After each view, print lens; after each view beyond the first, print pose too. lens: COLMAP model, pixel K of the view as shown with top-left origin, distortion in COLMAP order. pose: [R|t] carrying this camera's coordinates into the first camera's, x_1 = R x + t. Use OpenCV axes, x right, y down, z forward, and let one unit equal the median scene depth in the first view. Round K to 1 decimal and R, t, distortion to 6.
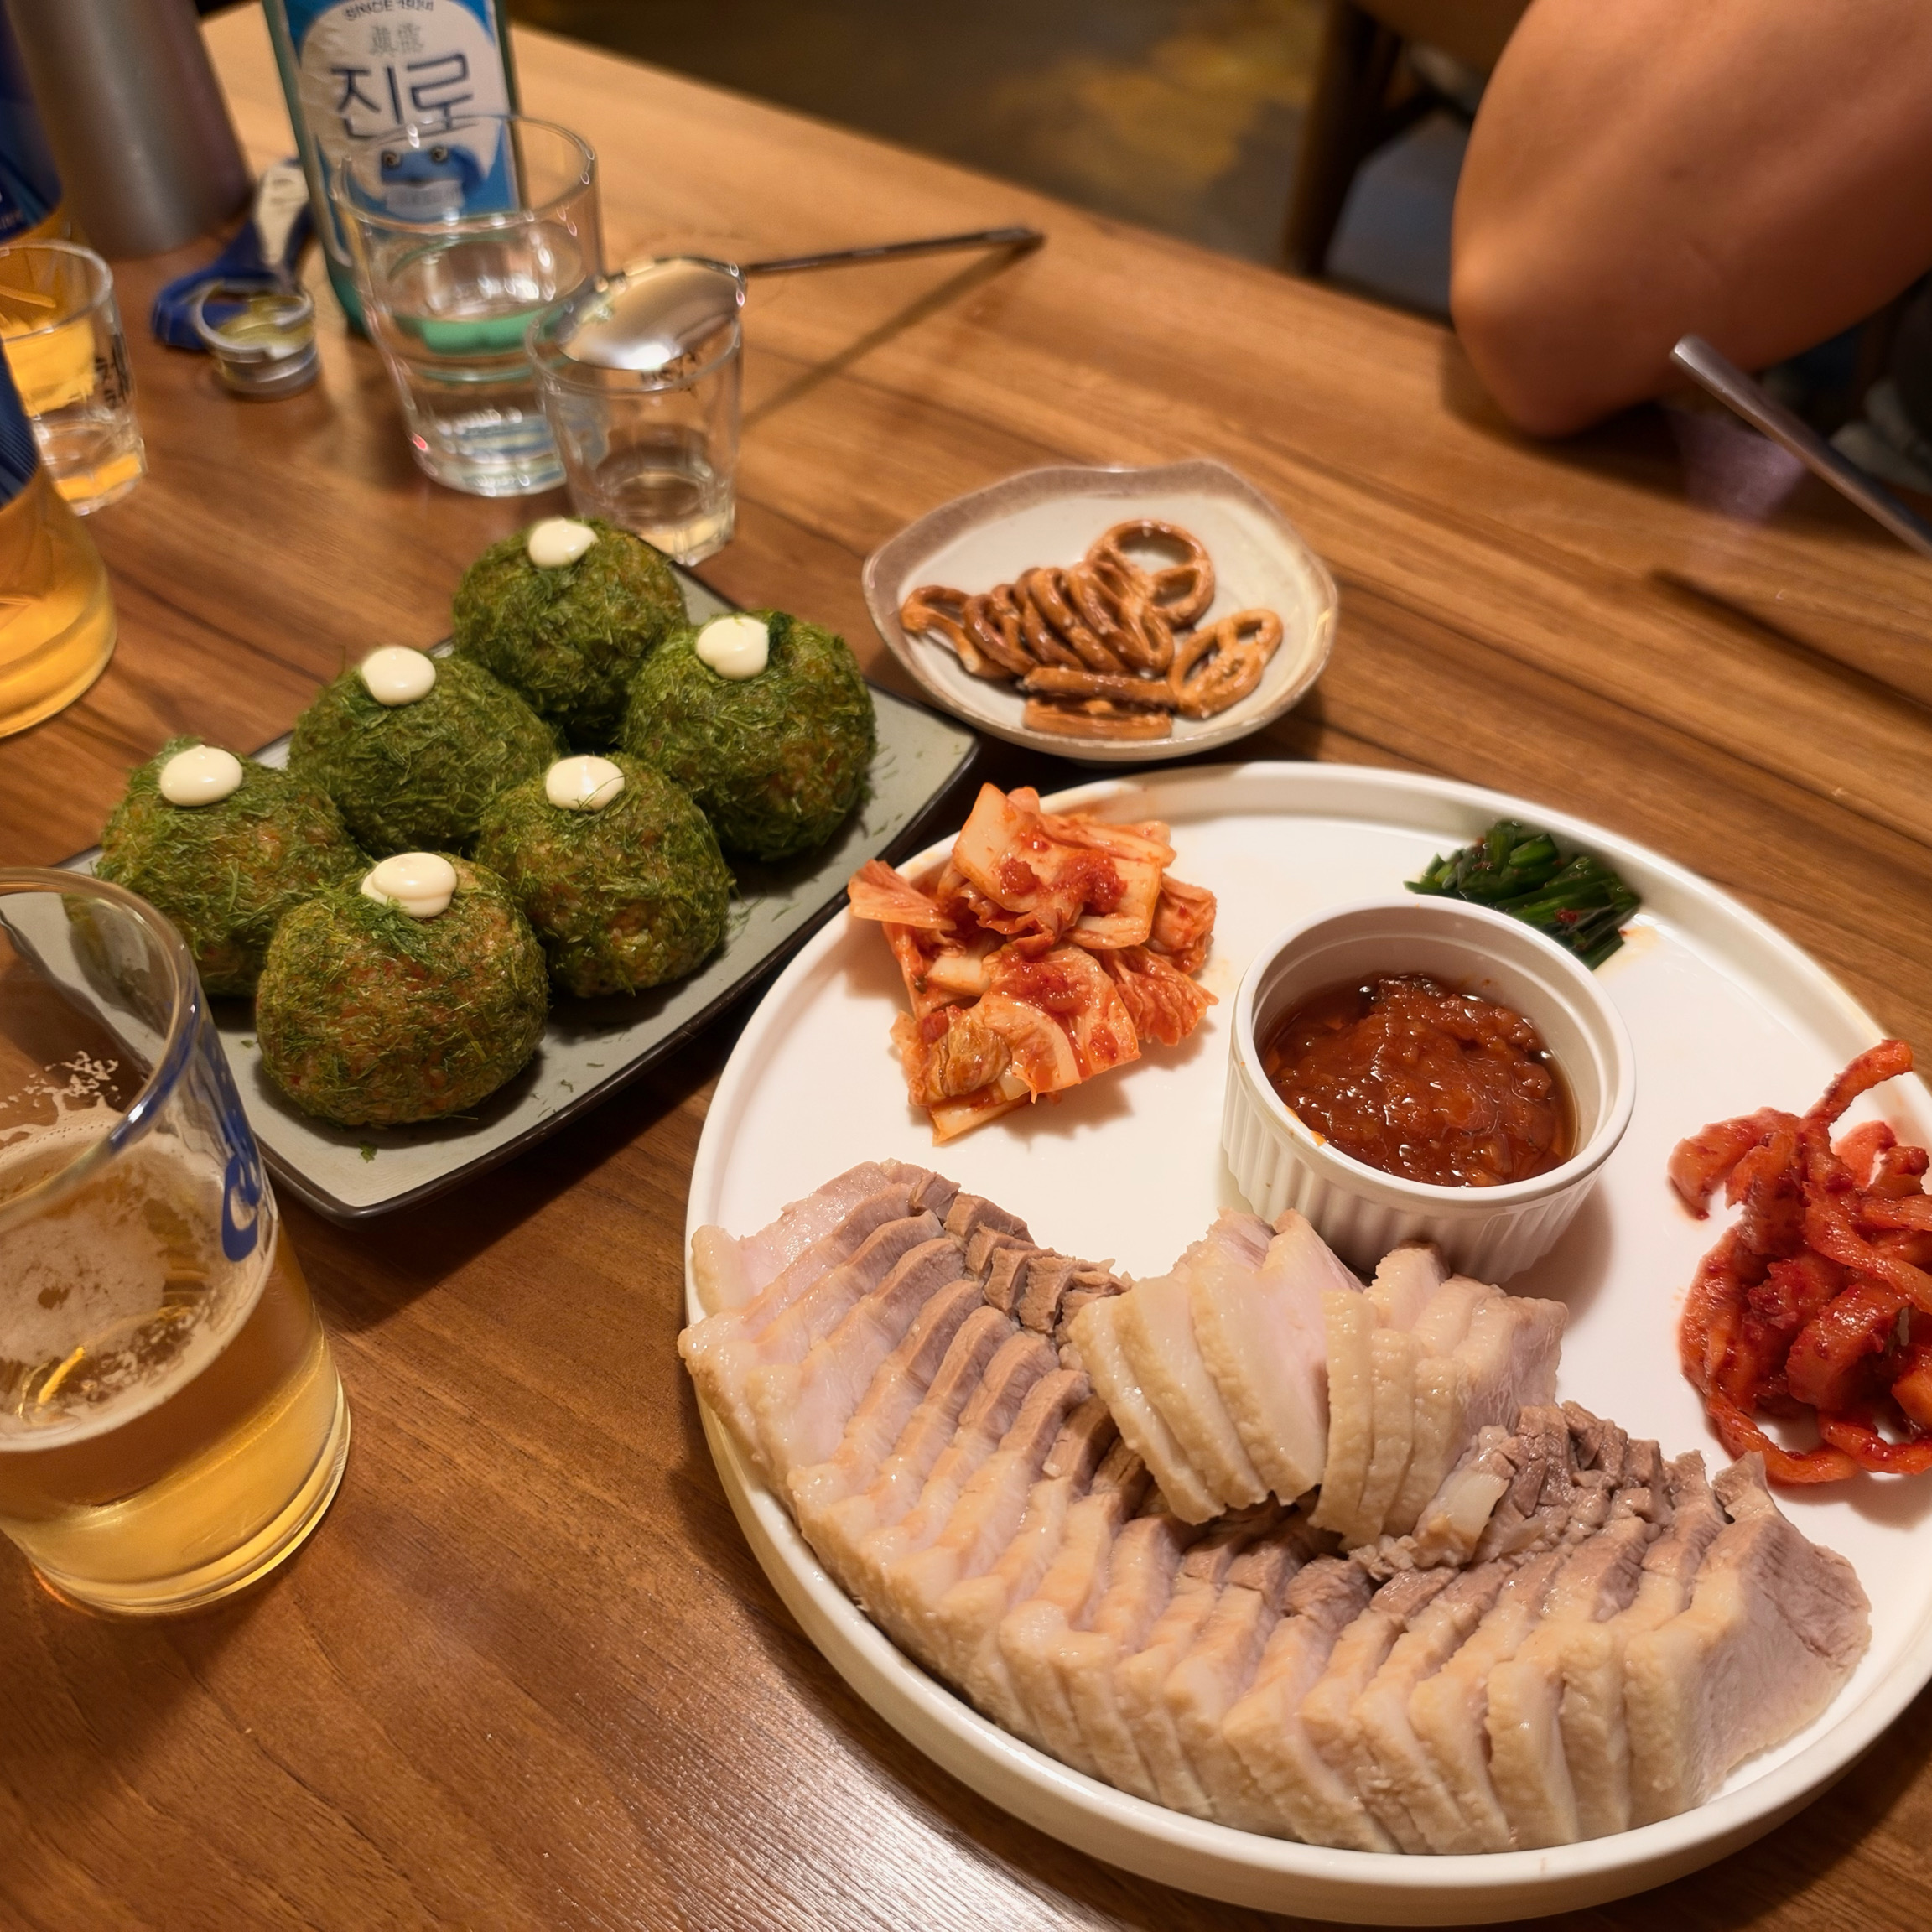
lens RADIAL K [[1500.8, 0, 975.8], [0, 1500.8, 960.6], [0, 0, 1]] dist [0.166211, -0.344718]
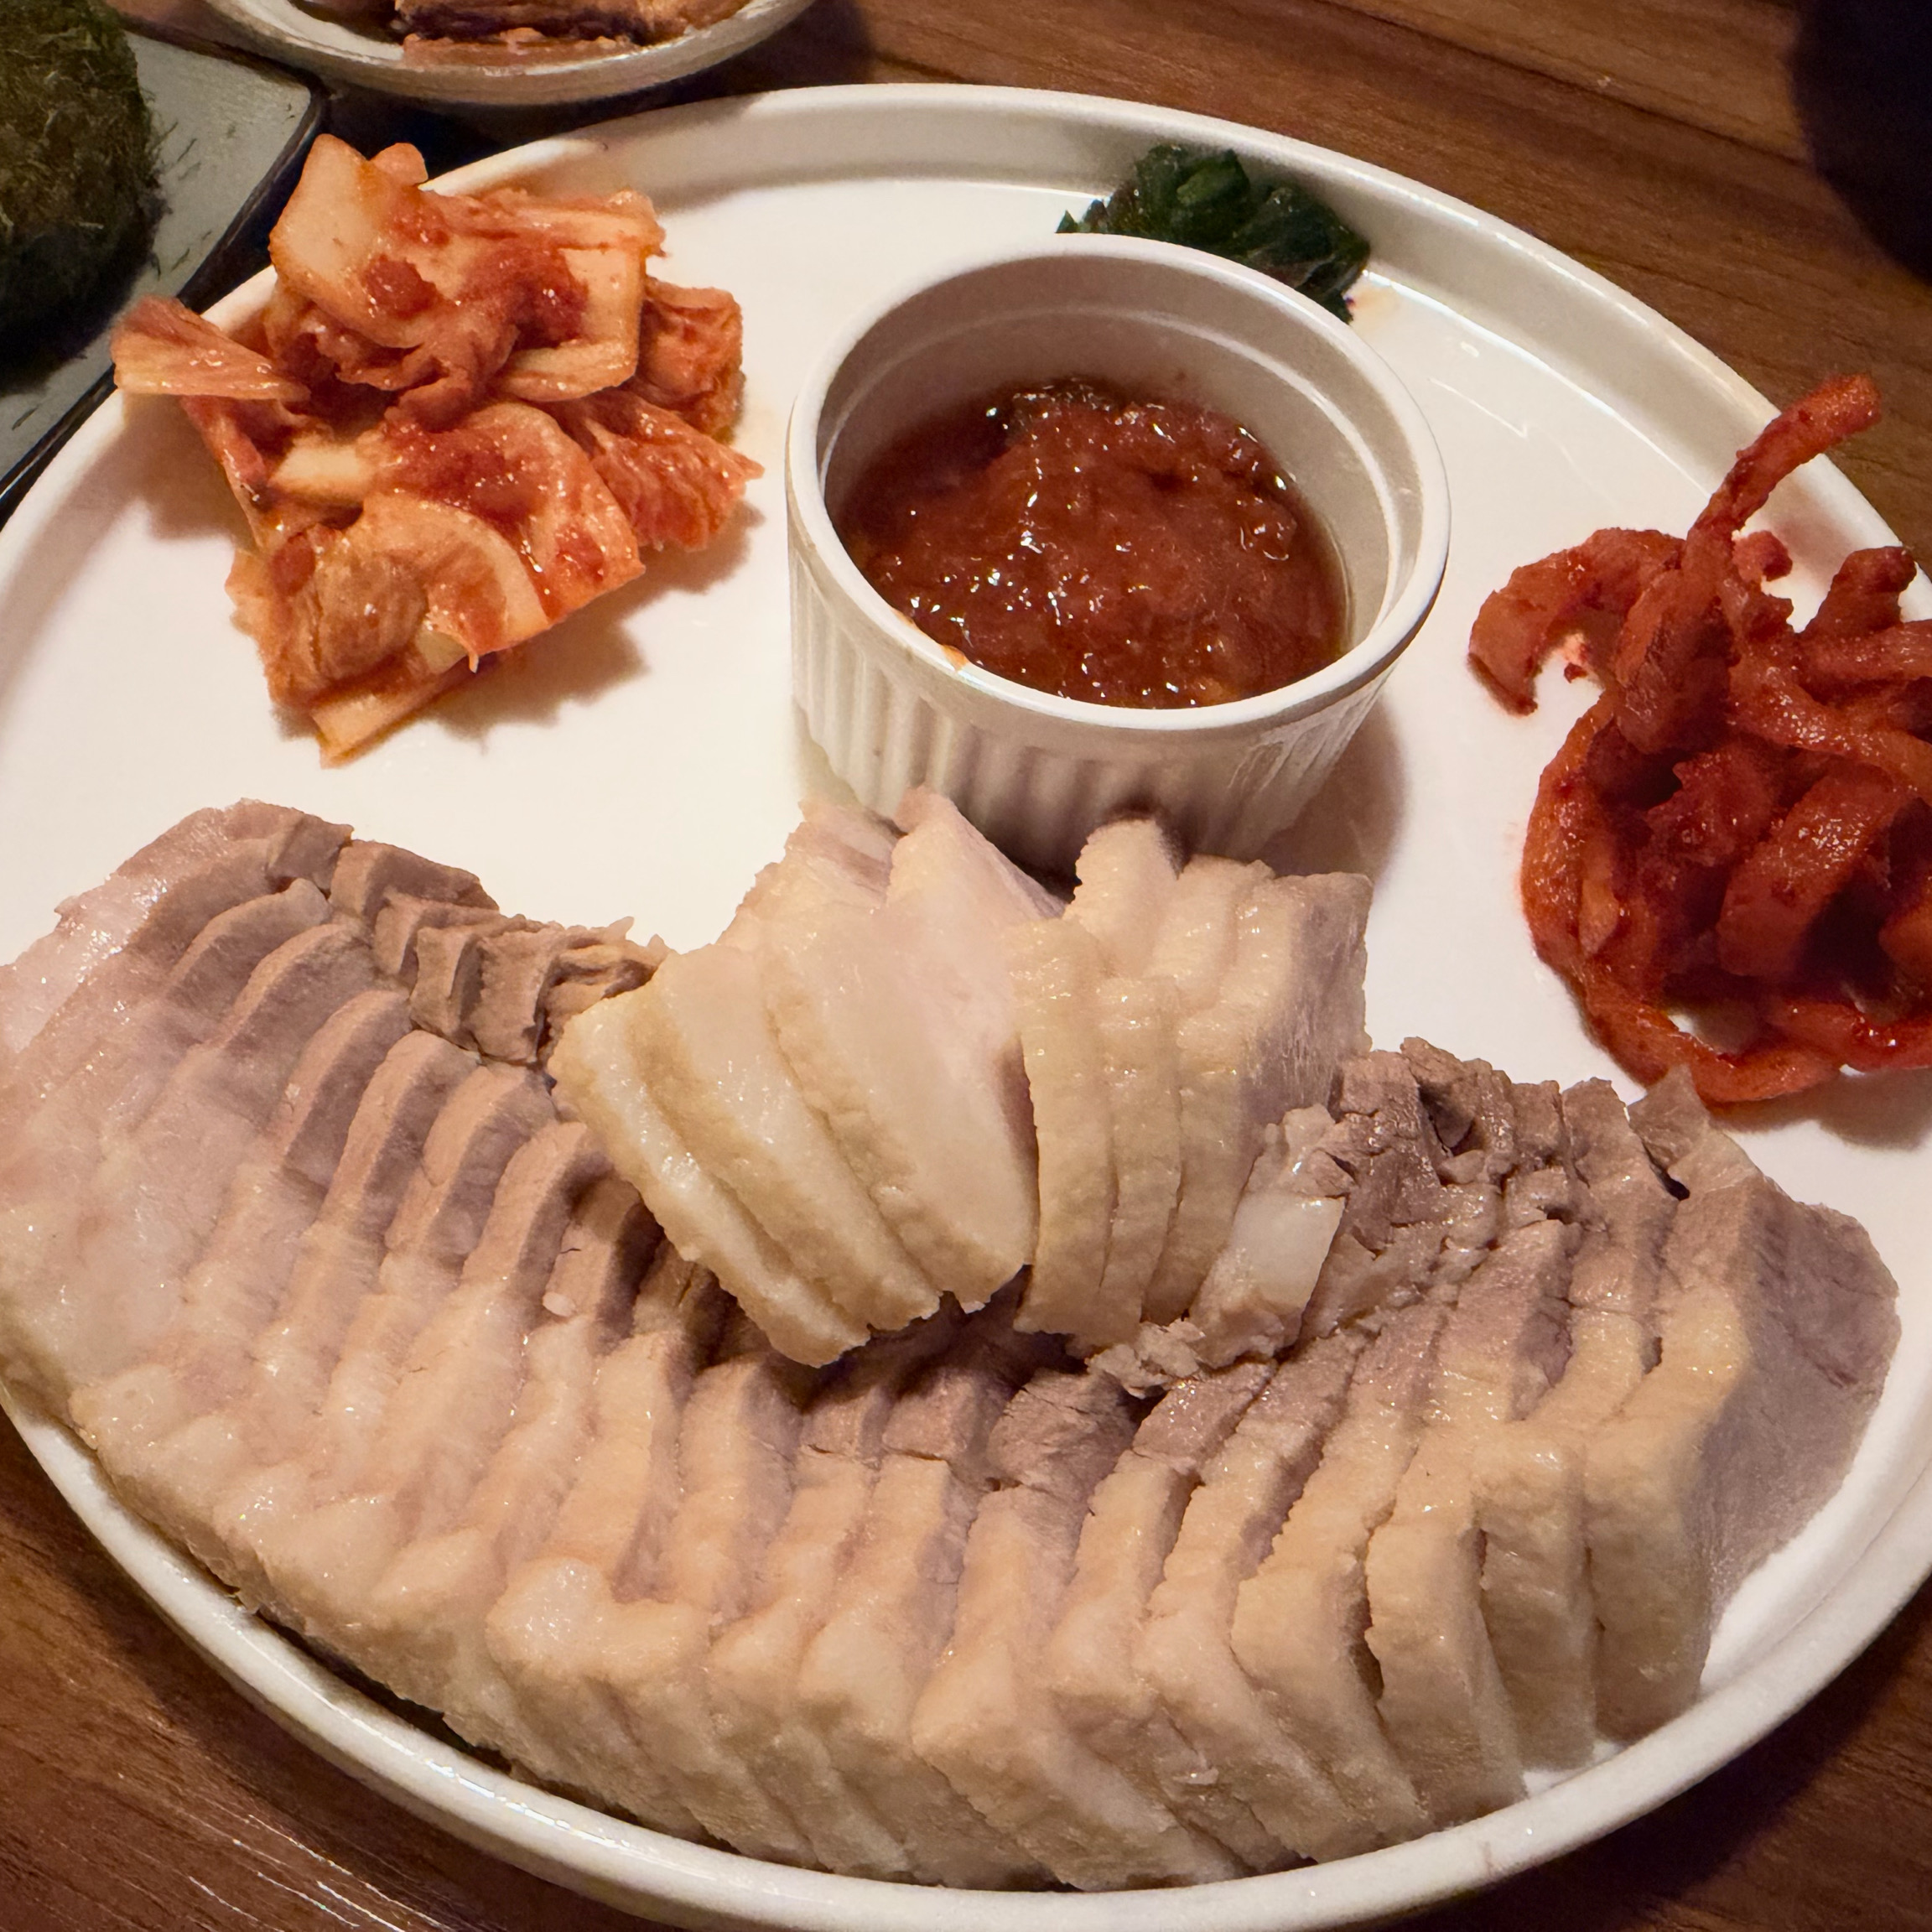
lens RADIAL K [[1730.6, 0, 965.7], [0, 1730.6, 993.0], [0, 0, 1]] dist [-0.002339, -0.004007]
pose [[0.960496, -0.164473, 0.224490, 0.058505], [0.098636, 0.955496, 0.278027, 0.053127], [-0.260227, -0.244901, 0.933973, 0.332717]]
